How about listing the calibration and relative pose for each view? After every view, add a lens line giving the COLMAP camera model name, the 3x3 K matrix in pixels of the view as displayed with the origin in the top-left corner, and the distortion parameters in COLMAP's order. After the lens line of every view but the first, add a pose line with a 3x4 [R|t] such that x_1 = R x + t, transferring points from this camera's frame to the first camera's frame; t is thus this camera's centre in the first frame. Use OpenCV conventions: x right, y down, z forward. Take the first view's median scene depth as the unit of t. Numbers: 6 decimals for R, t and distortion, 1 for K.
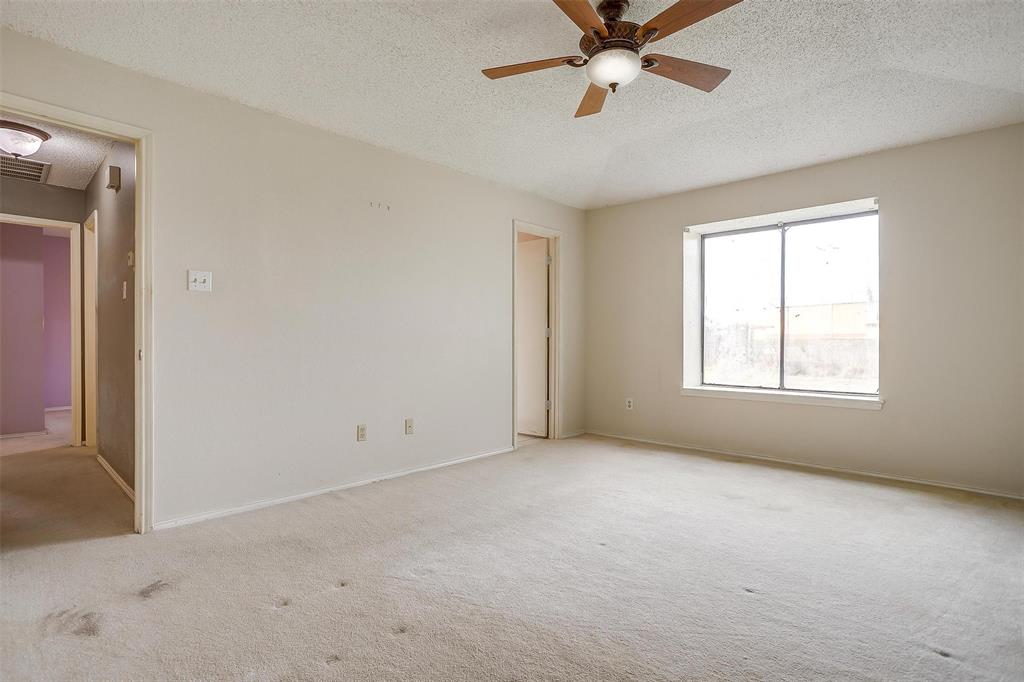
lens RADIAL K [[498.6, 0, 503.2], [0, 498.6, 334.4], [0, 0, 1]] dist [-0.053464, 0.033127]
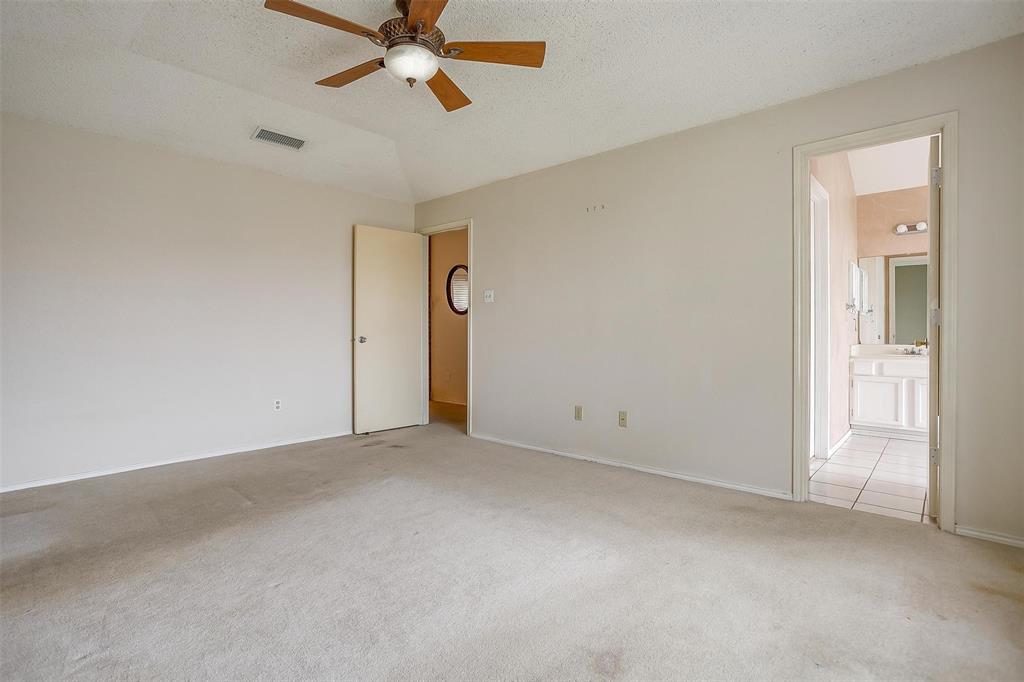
lens RADIAL K [[498.6, 0, 503.2], [0, 498.6, 334.4], [0, 0, 1]] dist [-0.053464, 0.033127]
pose [[0.070256, 0.010706, -0.997472, 1.004369], [0.021156, 0.999702, 0.012220, -0.000884], [0.997305, -0.021961, 0.070008, 0.899725]]
